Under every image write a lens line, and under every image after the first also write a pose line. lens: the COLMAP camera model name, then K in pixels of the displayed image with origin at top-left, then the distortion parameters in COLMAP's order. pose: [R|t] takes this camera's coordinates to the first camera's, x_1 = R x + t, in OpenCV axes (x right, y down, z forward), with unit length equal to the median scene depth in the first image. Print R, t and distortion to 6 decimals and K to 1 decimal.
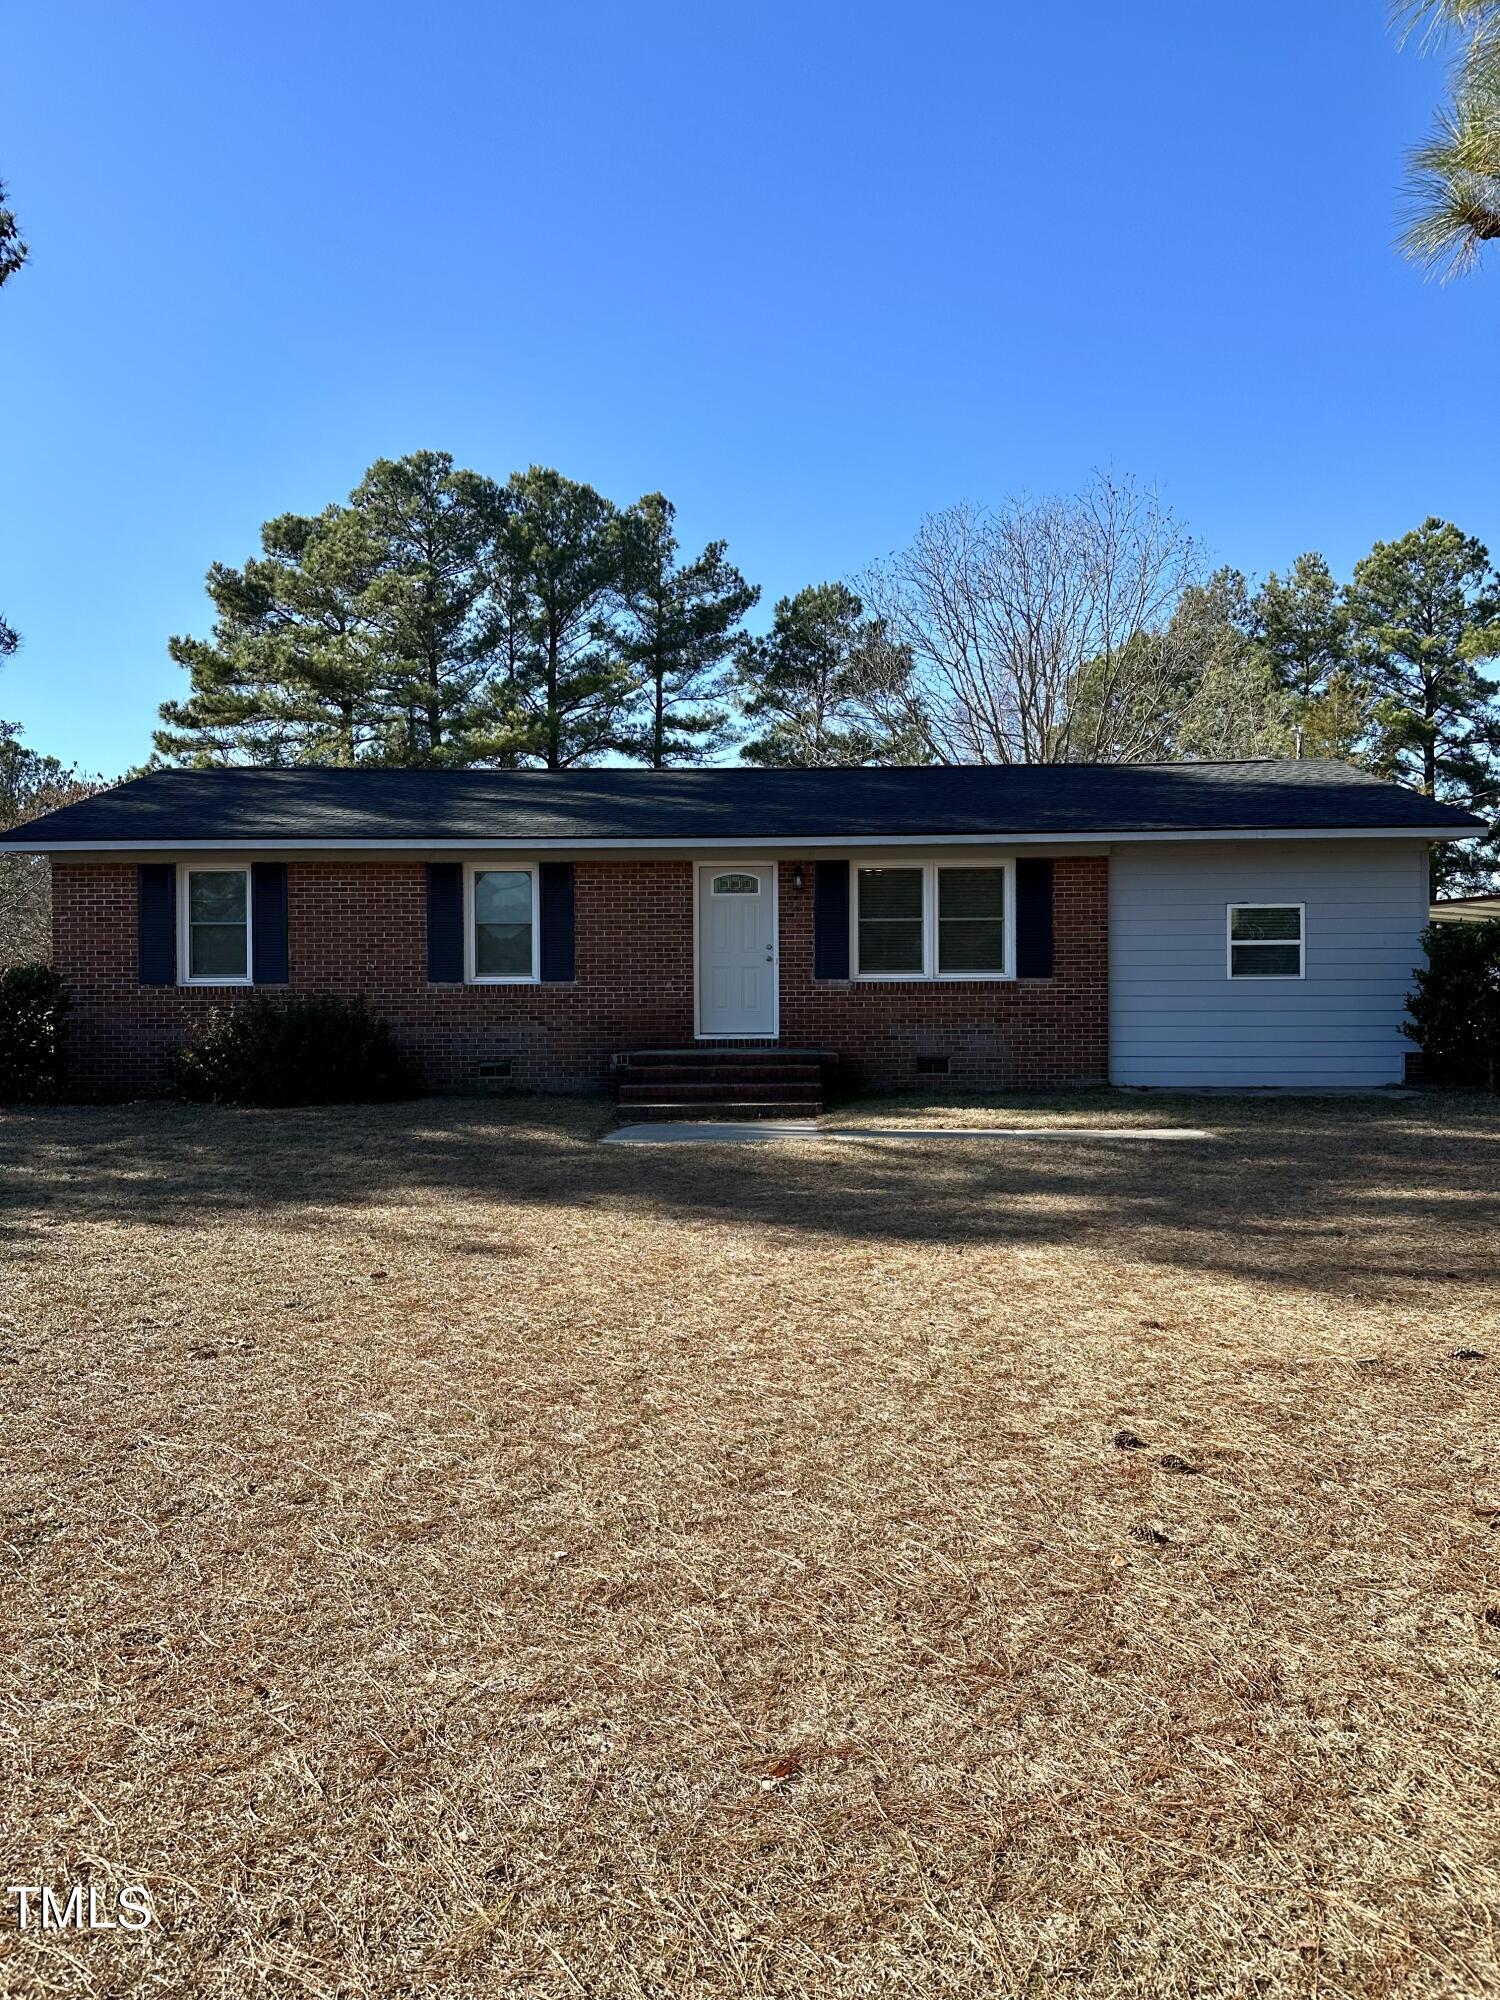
lens RADIAL K [[1412.1, 0, 750.0], [0, 1412.1, 1000.0], [0, 0, 1]] dist [0.090095, -0.122249]
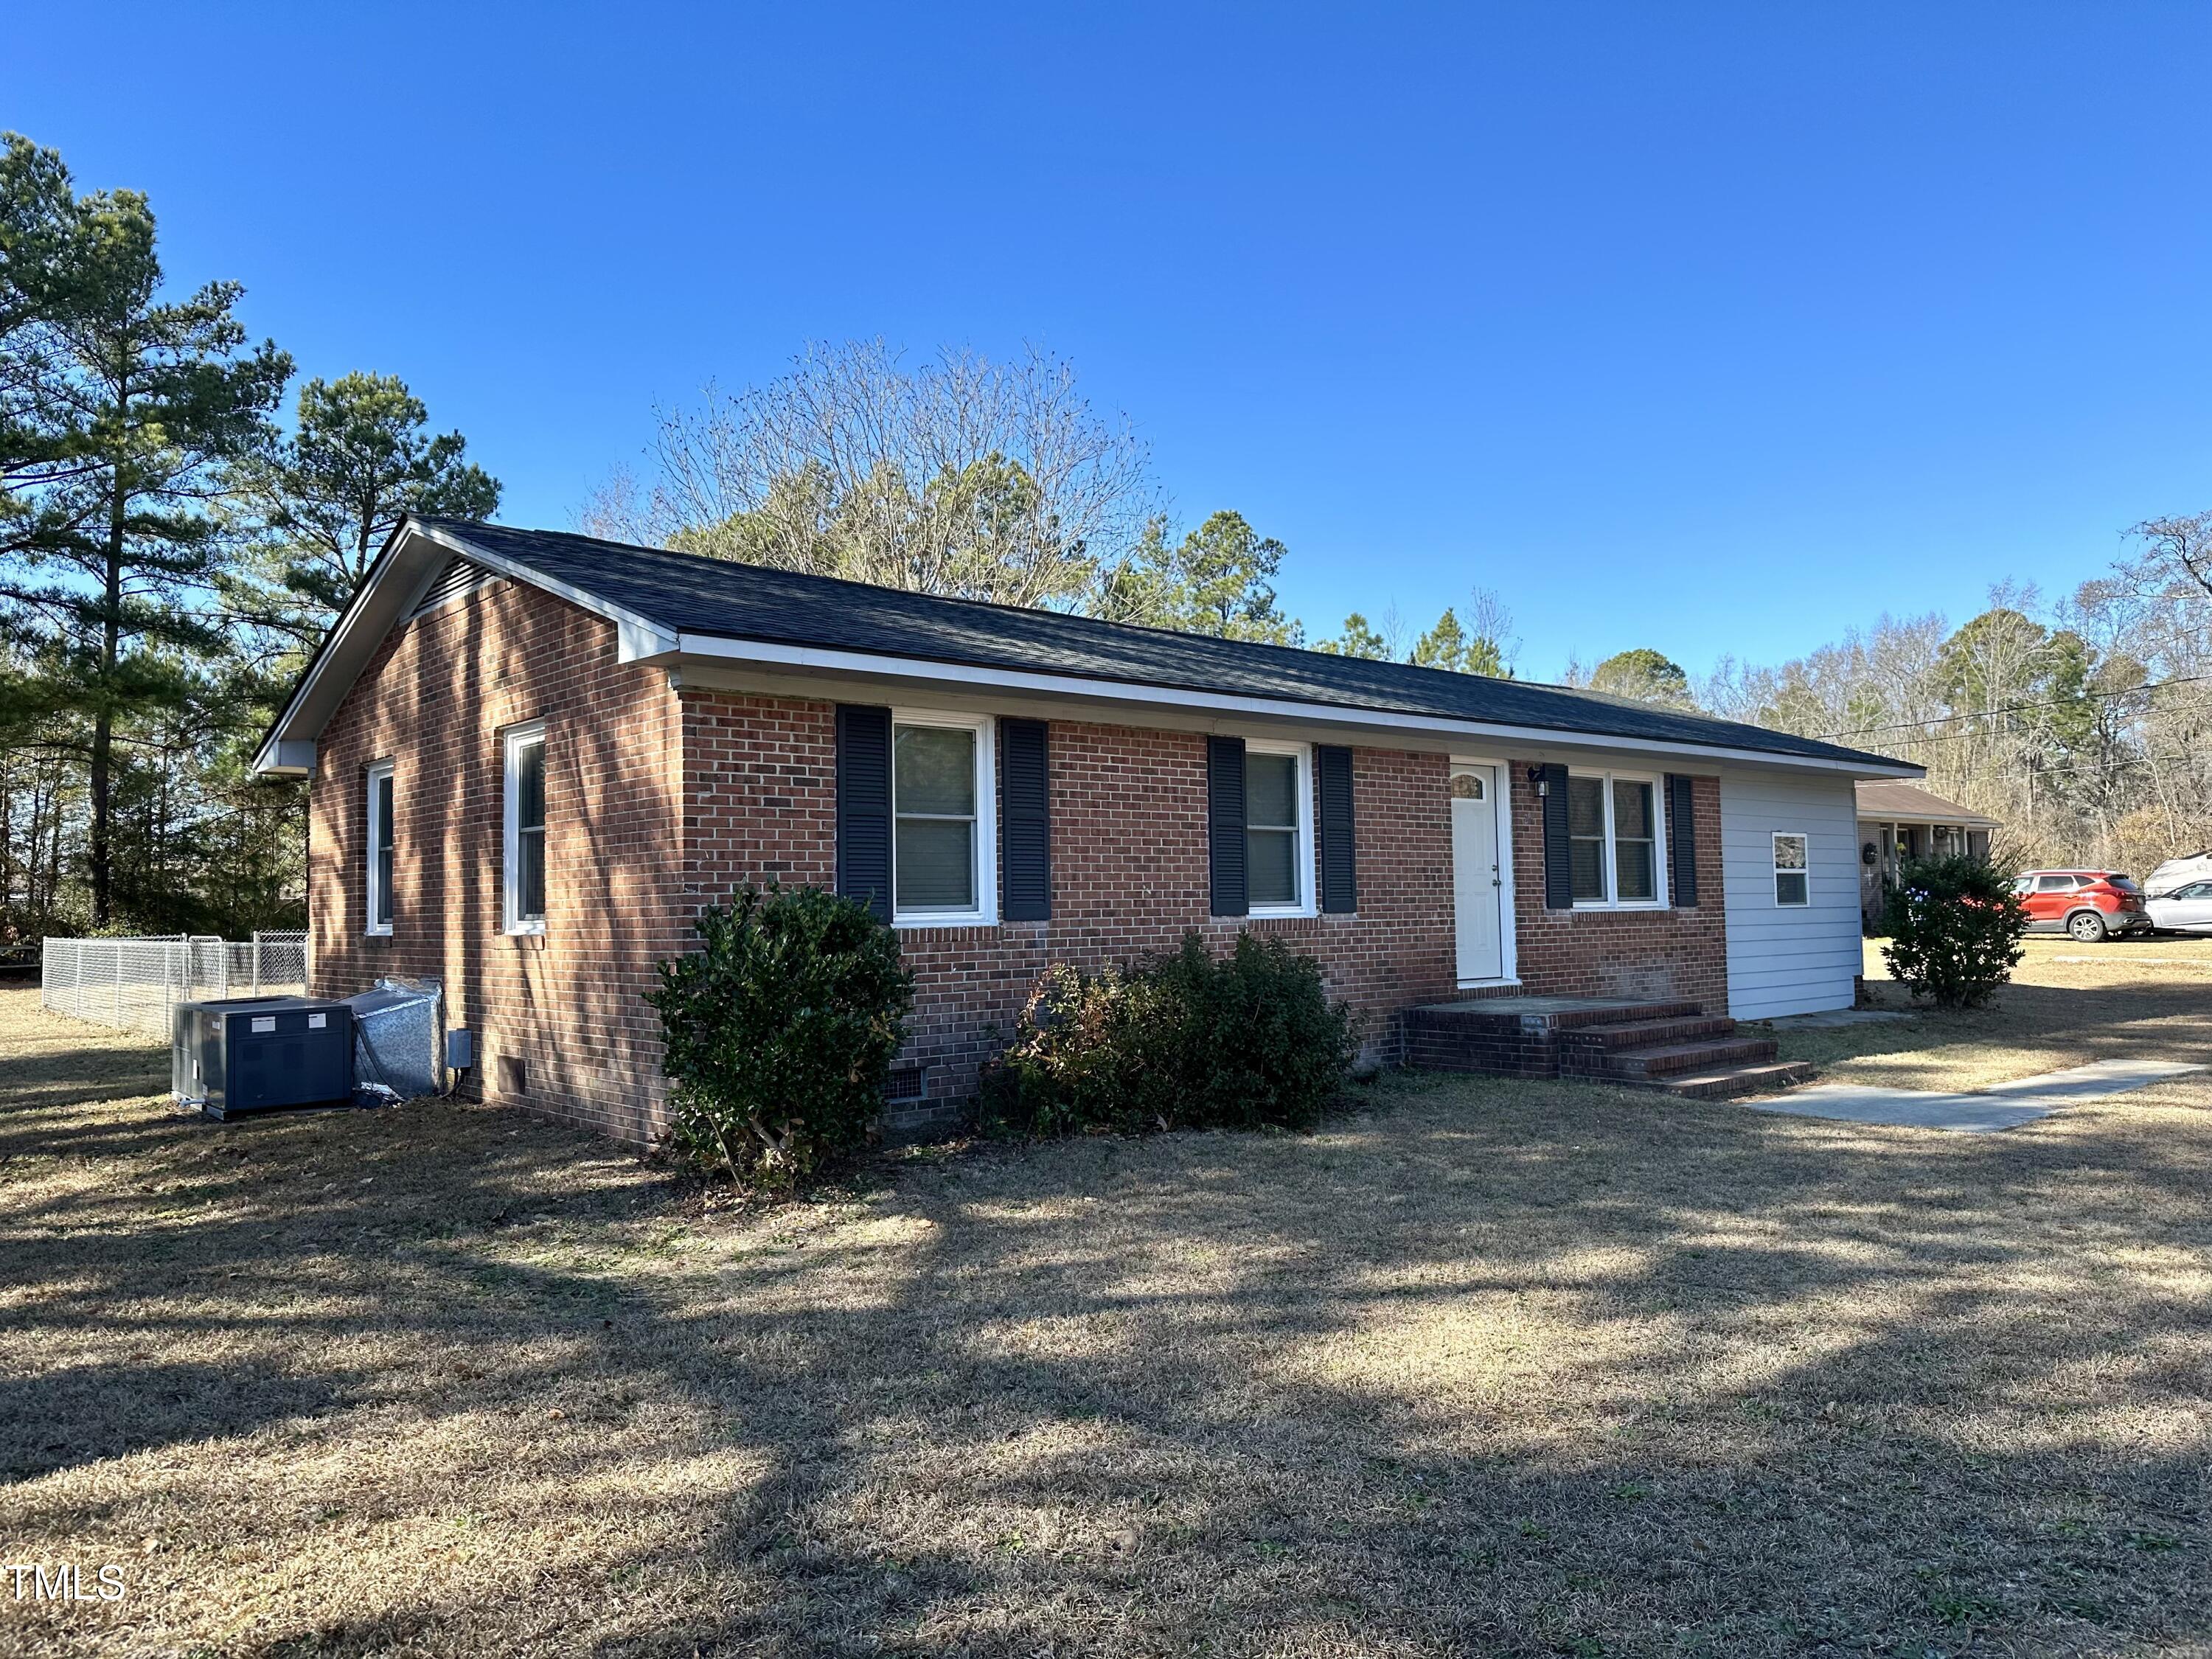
lens RADIAL K [[1561.8, 0, 1106.0], [0, 1561.8, 829.5], [0, 0, 1]] dist [0.090095, -0.122249]
pose [[0.733393, 0.029309, 0.679173, -0.752851], [0.013698, 0.998230, -0.057868, -0.011714], [-0.679667, 0.051743, 0.731694, 0.503914]]
